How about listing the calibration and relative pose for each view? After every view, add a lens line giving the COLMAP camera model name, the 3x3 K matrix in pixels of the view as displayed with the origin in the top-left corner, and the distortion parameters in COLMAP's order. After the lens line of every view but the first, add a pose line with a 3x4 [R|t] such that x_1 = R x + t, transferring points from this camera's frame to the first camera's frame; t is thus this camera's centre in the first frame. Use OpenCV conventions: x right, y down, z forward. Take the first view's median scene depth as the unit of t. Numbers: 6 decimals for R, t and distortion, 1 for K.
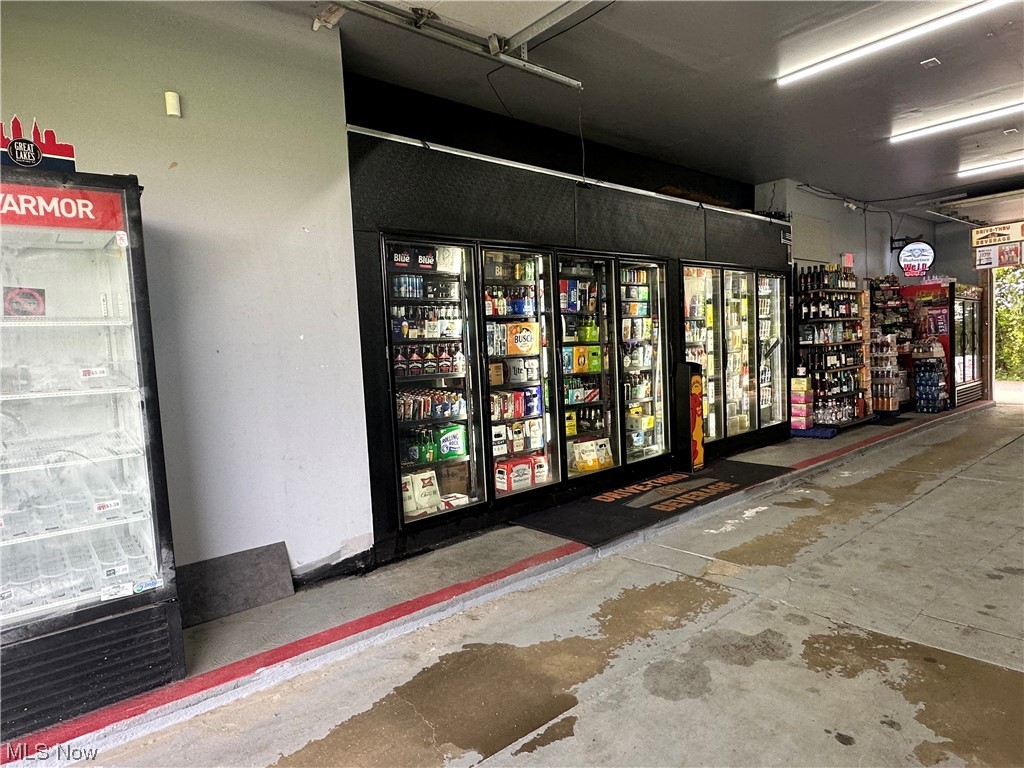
lens RADIAL K [[619.4, 0, 512.2], [0, 619.4, 387.7], [0, 0, 1]] dist [0.001888, 0.000523]
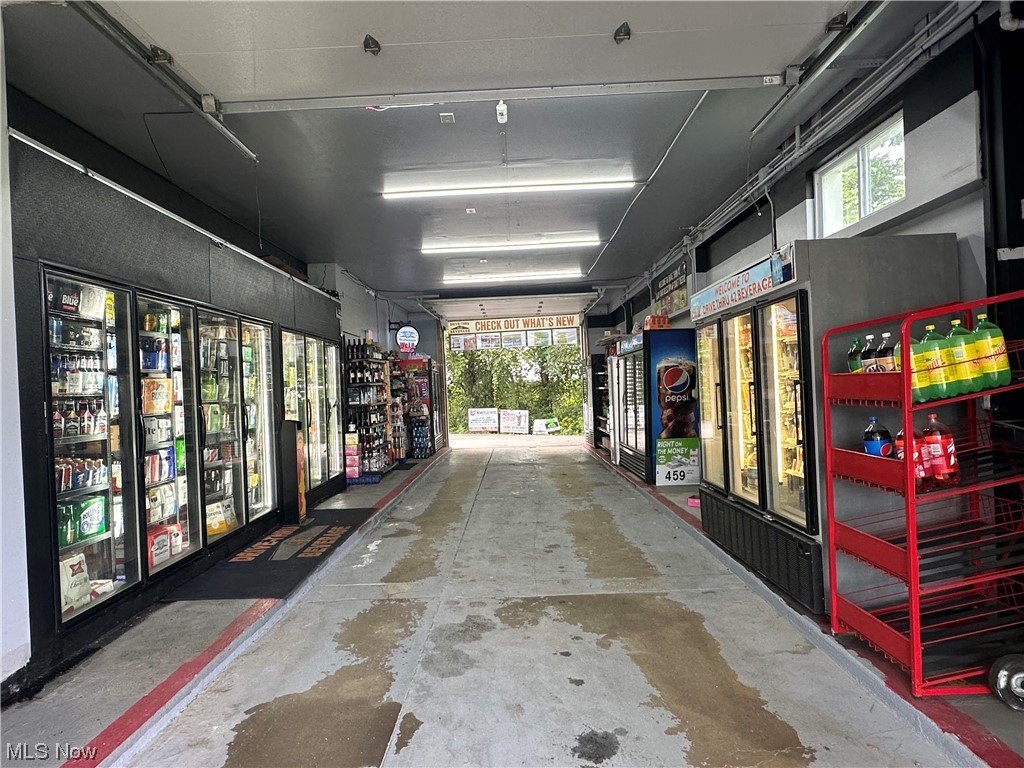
lens RADIAL K [[614.2, 0, 512.0], [0, 614.2, 384.0], [0, 0, 1]] dist [-0.000022, 0.000429]
pose [[0.664571, 0.025903, 0.746776, -0.344204], [0.055821, 0.994885, -0.084185, 0.009910], [-0.745138, 0.097633, 0.659726, 0.012839]]
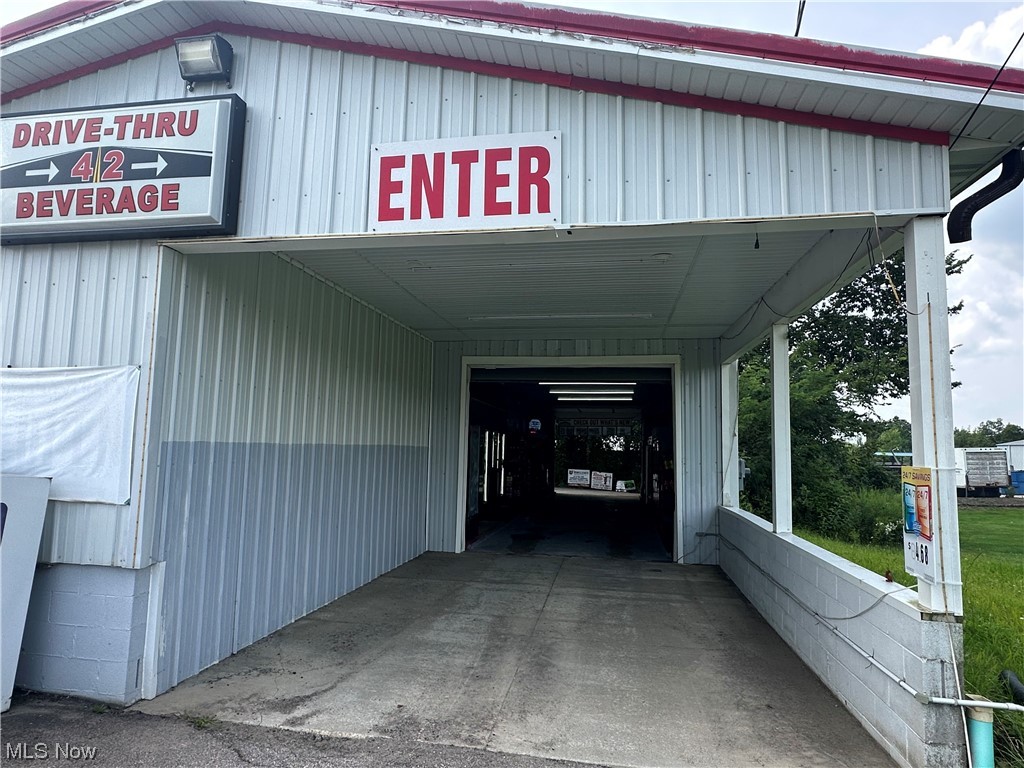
lens RADIAL K [[614.2, 0, 512.0], [0, 614.2, 384.0], [0, 0, 1]] dist [-0.000022, 0.000429]
pose [[0.777371, 0.132732, 0.614879, -1.820863], [-0.024553, 0.983142, -0.181186, 0.108813], [-0.628562, 0.125752, 0.767526, -1.560101]]
